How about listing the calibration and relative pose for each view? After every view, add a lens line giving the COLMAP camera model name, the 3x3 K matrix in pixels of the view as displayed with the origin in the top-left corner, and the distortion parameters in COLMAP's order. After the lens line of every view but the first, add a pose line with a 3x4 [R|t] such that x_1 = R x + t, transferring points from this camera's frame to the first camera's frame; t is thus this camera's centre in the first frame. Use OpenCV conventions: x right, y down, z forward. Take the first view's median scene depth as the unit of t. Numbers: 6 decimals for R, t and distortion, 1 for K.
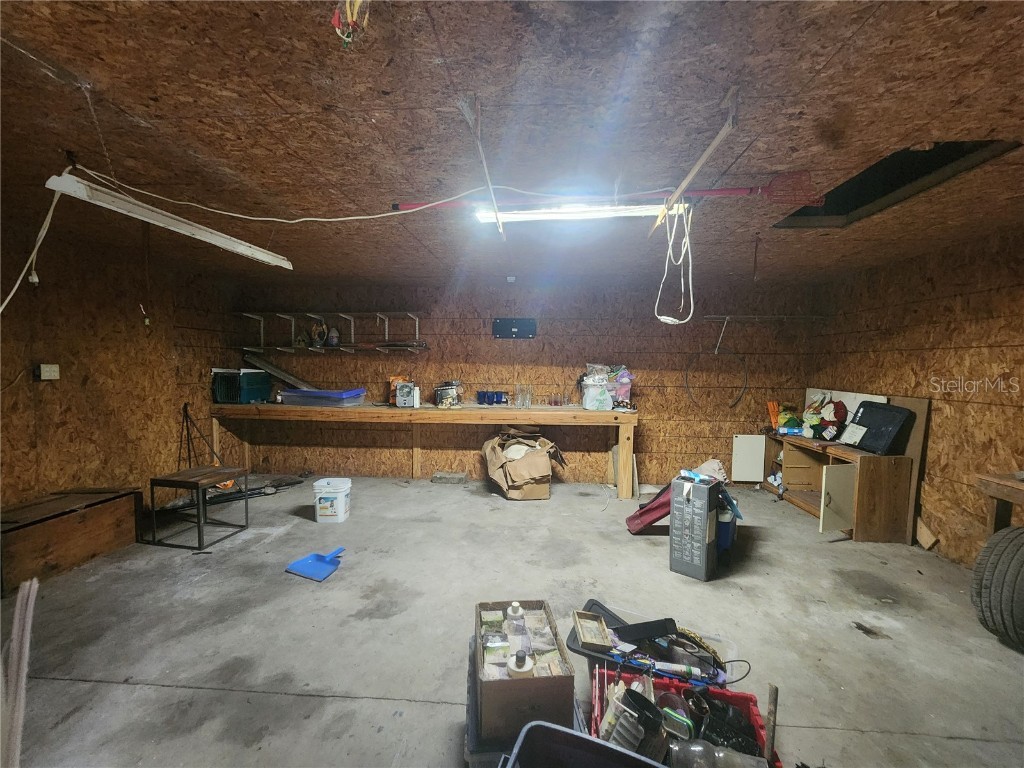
lens RADIAL K [[423.0, 0, 513.9], [0, 423.0, 384.8], [0, 0, 1]] dist [0.000614, 0.000216]
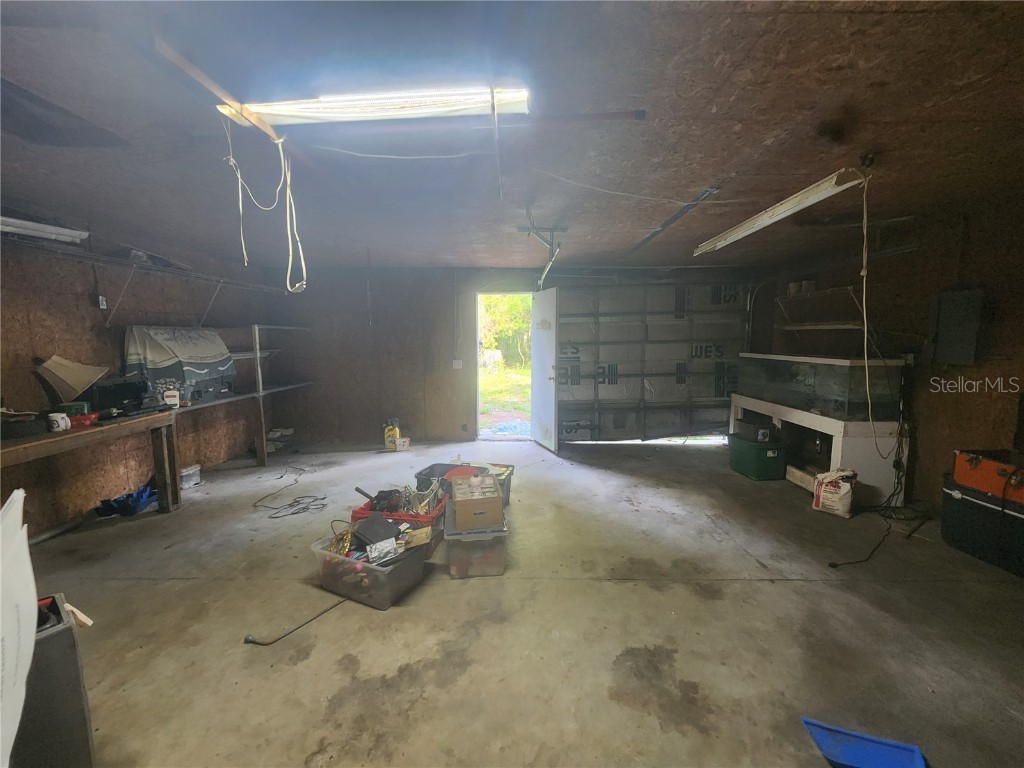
lens RADIAL K [[423.0, 0, 513.9], [0, 423.0, 384.8], [0, 0, 1]] dist [0.000614, 0.000216]
pose [[-0.998437, -0.001677, -0.055865, -0.035260], [-0.011215, 0.985234, 0.170848, -0.111156], [0.054753, 0.171208, -0.983712, 1.966206]]
